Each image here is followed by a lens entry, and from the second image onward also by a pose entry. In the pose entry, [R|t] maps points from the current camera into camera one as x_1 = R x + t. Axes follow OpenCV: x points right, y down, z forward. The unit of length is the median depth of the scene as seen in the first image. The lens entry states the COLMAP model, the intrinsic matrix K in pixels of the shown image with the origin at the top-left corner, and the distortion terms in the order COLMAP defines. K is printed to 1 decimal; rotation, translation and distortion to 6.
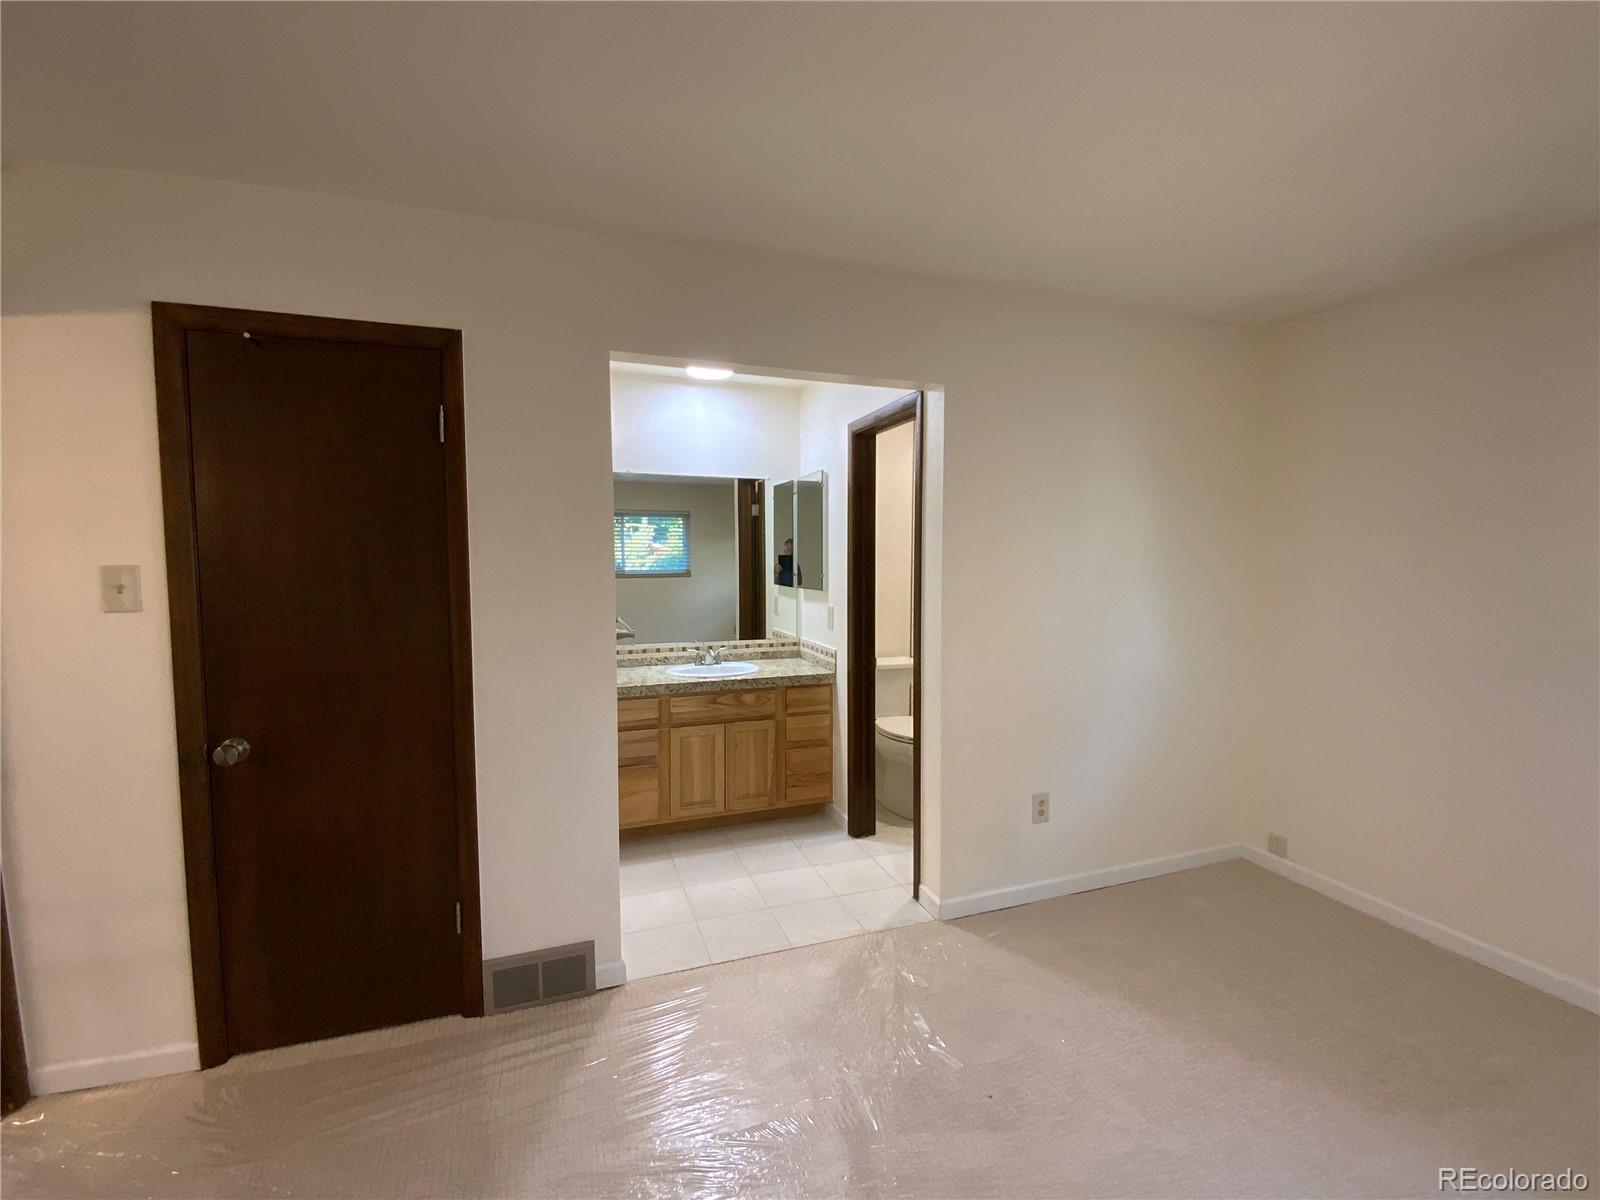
lens RADIAL K [[683.9, 0, 800.0], [0, 683.9, 600.0], [0, 0, 1]] dist [0.011933, -0.015076]
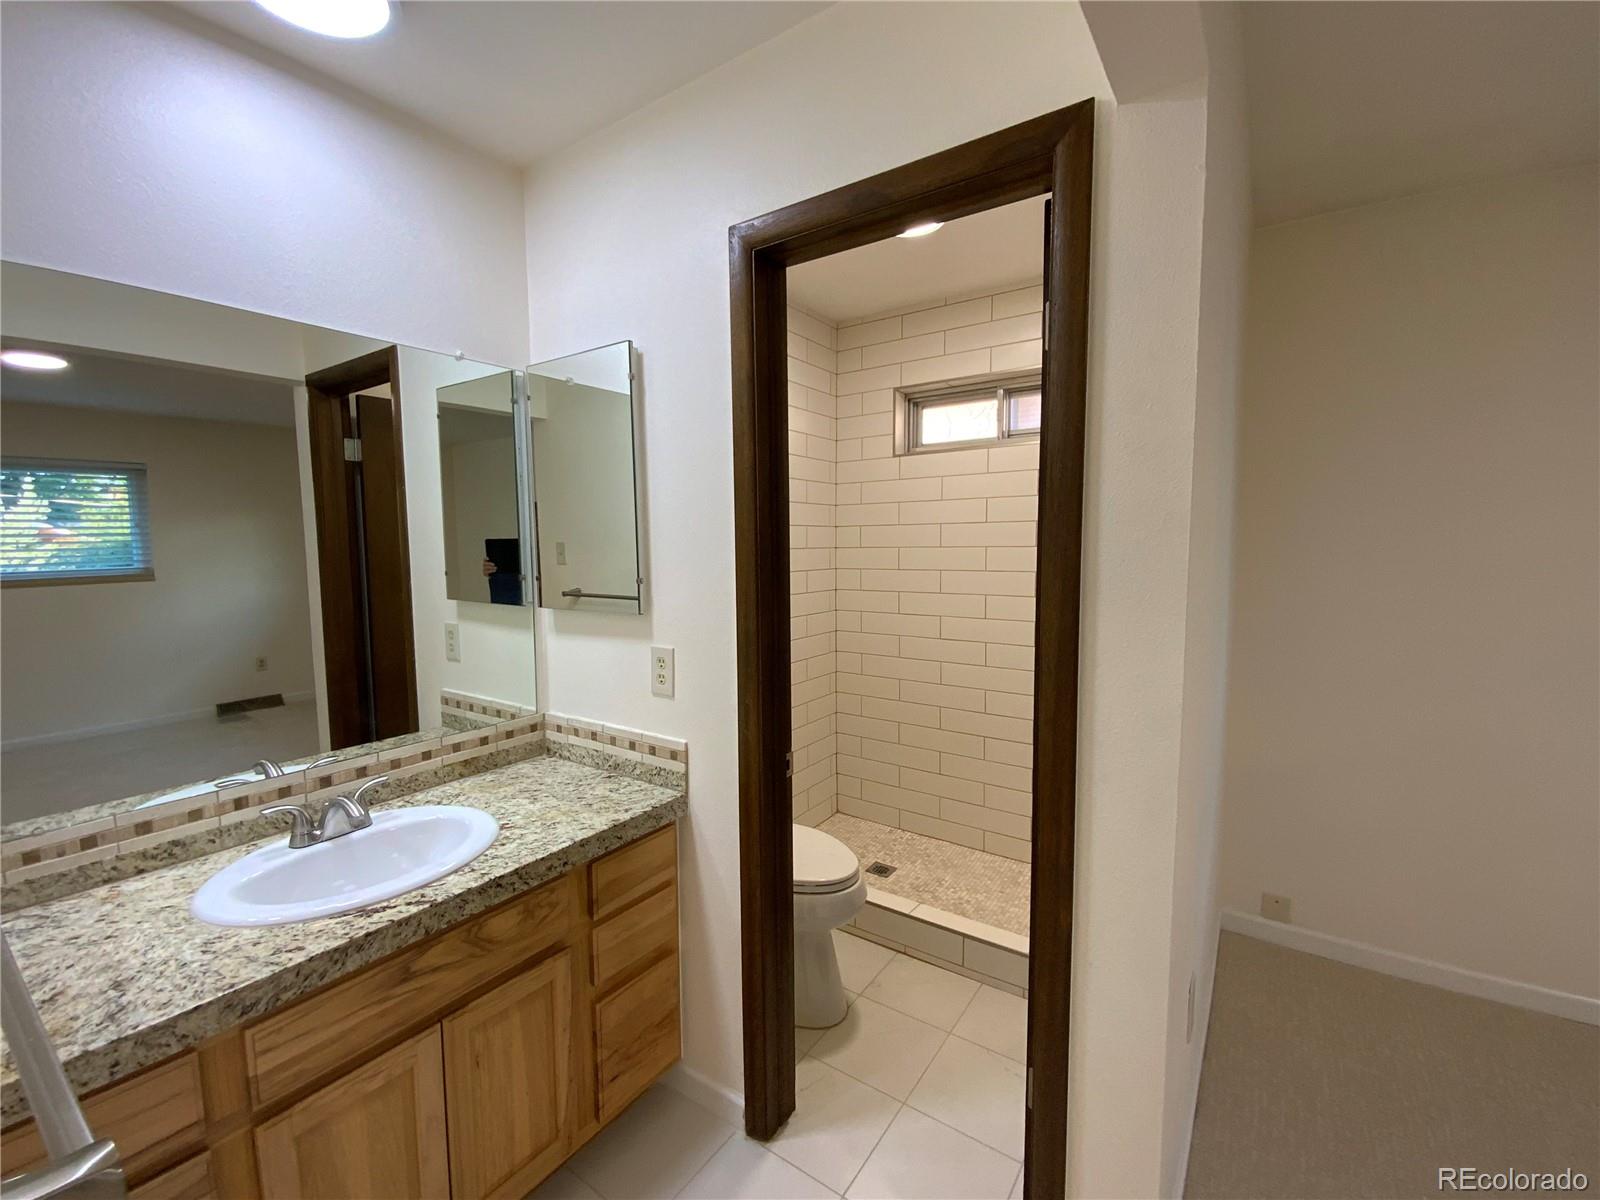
lens RADIAL K [[683.9, 0, 800.0], [0, 683.9, 600.0], [0, 0, 1]] dist [0.011933, -0.015076]
pose [[0.810726, -0.057703, 0.582575, -0.144479], [0.045429, 0.998331, 0.035662, -0.034917], [-0.583661, -0.002446, 0.811994, 0.583176]]
